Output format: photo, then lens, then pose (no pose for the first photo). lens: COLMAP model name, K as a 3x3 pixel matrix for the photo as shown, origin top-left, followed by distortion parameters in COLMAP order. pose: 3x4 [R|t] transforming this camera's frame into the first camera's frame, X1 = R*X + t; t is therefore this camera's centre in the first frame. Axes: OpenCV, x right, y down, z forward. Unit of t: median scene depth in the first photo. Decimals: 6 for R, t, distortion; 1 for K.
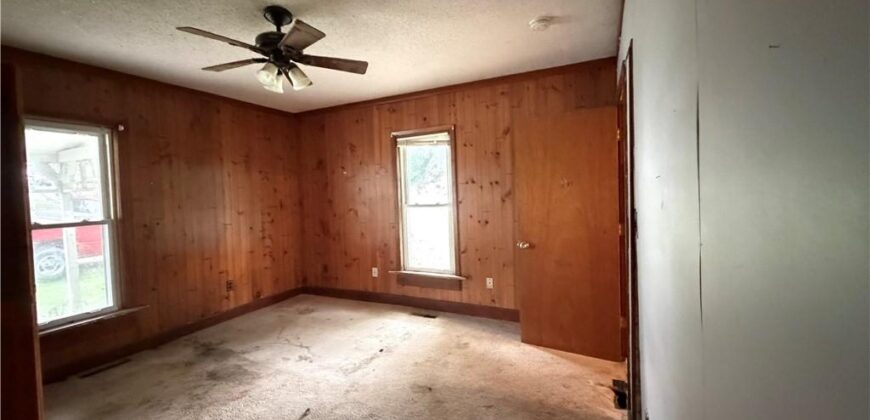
lens RADIAL K [[351.5, 0, 435.0], [0, 351.5, 210.0], [0, 0, 1]] dist [0.000127, -0.000002]
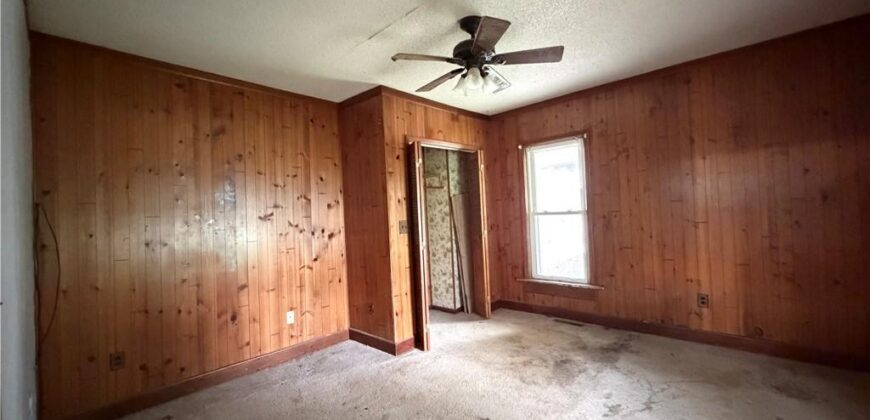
lens RADIAL K [[351.5, 0, 435.0], [0, 351.5, 210.0], [0, 0, 1]] dist [0.000127, -0.000002]
pose [[-0.296984, 0.047133, -0.953718, 0.422585], [0.009370, 0.998877, 0.046447, -0.036105], [0.954836, 0.004858, -0.297092, 0.845747]]
